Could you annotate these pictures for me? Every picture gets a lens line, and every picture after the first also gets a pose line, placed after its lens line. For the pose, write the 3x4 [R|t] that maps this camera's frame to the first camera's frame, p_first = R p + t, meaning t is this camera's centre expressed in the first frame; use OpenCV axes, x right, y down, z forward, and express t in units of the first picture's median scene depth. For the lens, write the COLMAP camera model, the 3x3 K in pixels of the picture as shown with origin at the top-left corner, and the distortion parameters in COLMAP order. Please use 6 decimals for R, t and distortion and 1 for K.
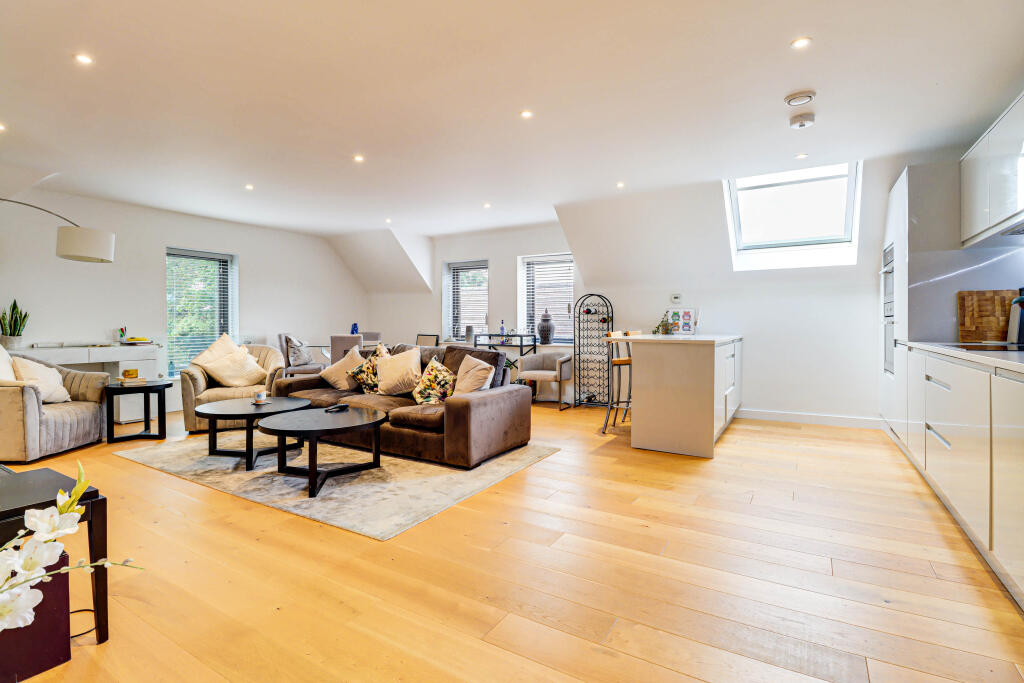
lens RADIAL K [[494.2, 0, 509.6], [0, 494.2, 337.0], [0, 0, 1]] dist [-0.002746, -0.000741]
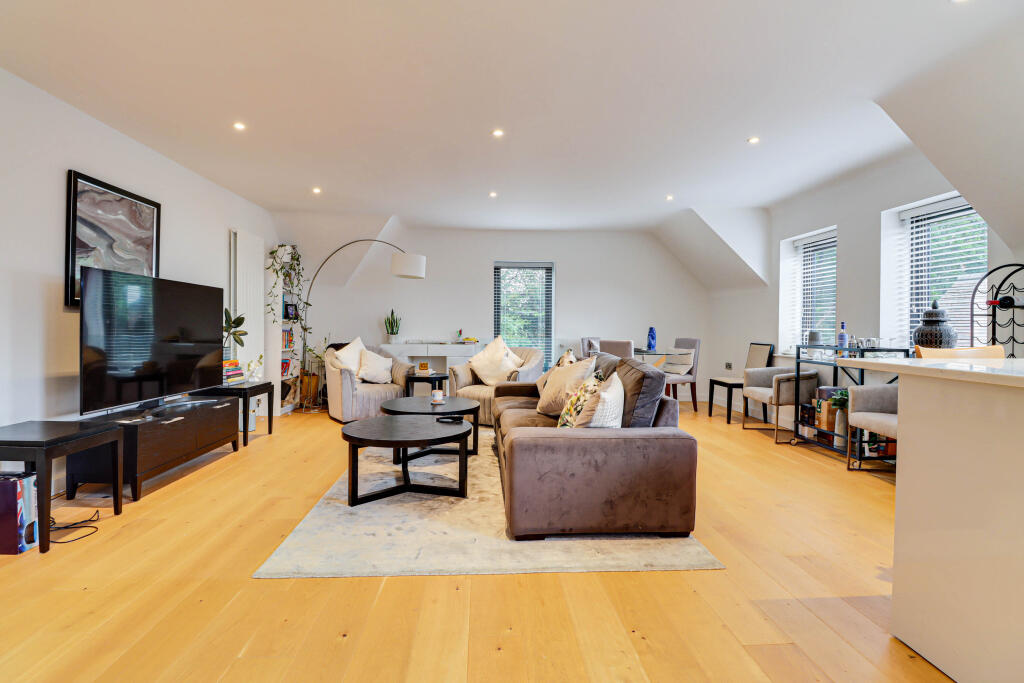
lens RADIAL K [[494.2, 0, 508.5], [0, 494.2, 334.0], [0, 0, 1]] dist [-0.002746, -0.000741]
pose [[0.556867, 0.014328, -0.830478, 0.454574], [-0.029367, 0.999566, -0.002446, -0.011788], [0.830083, 0.025750, 0.557046, 0.578445]]
